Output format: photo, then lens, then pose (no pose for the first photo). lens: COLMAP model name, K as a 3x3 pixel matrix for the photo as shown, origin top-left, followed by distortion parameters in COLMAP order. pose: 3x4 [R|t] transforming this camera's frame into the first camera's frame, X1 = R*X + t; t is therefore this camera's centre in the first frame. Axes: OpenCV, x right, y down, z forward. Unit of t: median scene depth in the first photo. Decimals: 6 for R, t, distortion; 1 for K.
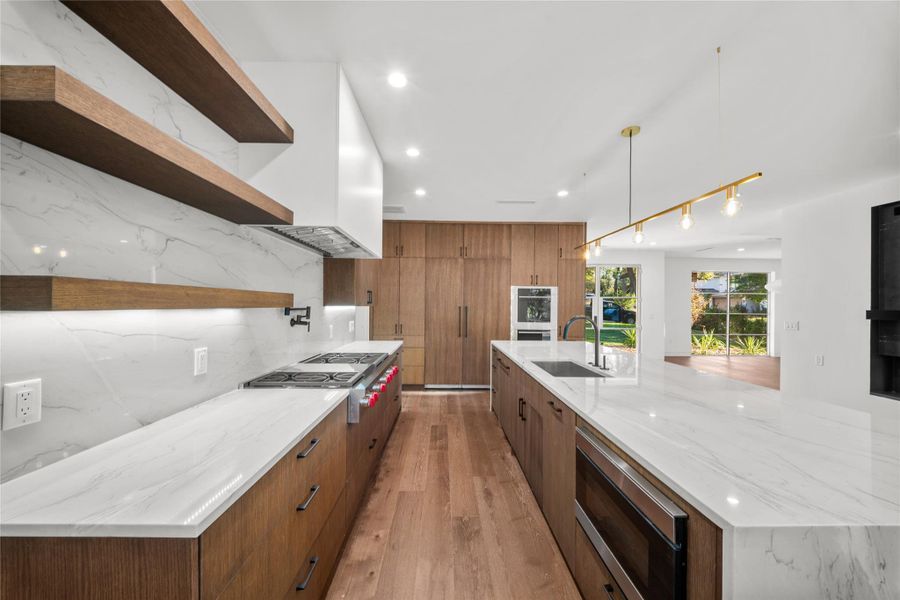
lens RADIAL K [[313.0, 0, 448.2], [0, 313.0, 301.7], [0, 0, 1]] dist [-0.000841, -0.000097]
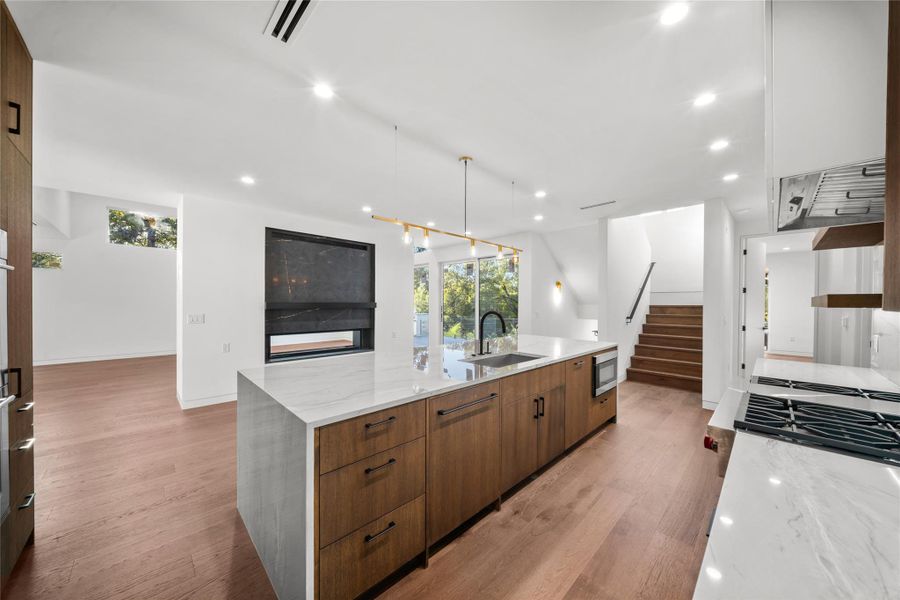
lens RADIAL K [[313.0, 0, 448.2], [0, 313.0, 301.7], [0, 0, 1]] dist [-0.000841, -0.000097]
pose [[-0.688942, -0.015144, 0.724659, -0.152423], [-0.016794, 0.999847, 0.004929, 0.004537], [-0.724622, -0.008775, -0.689090, 1.046224]]
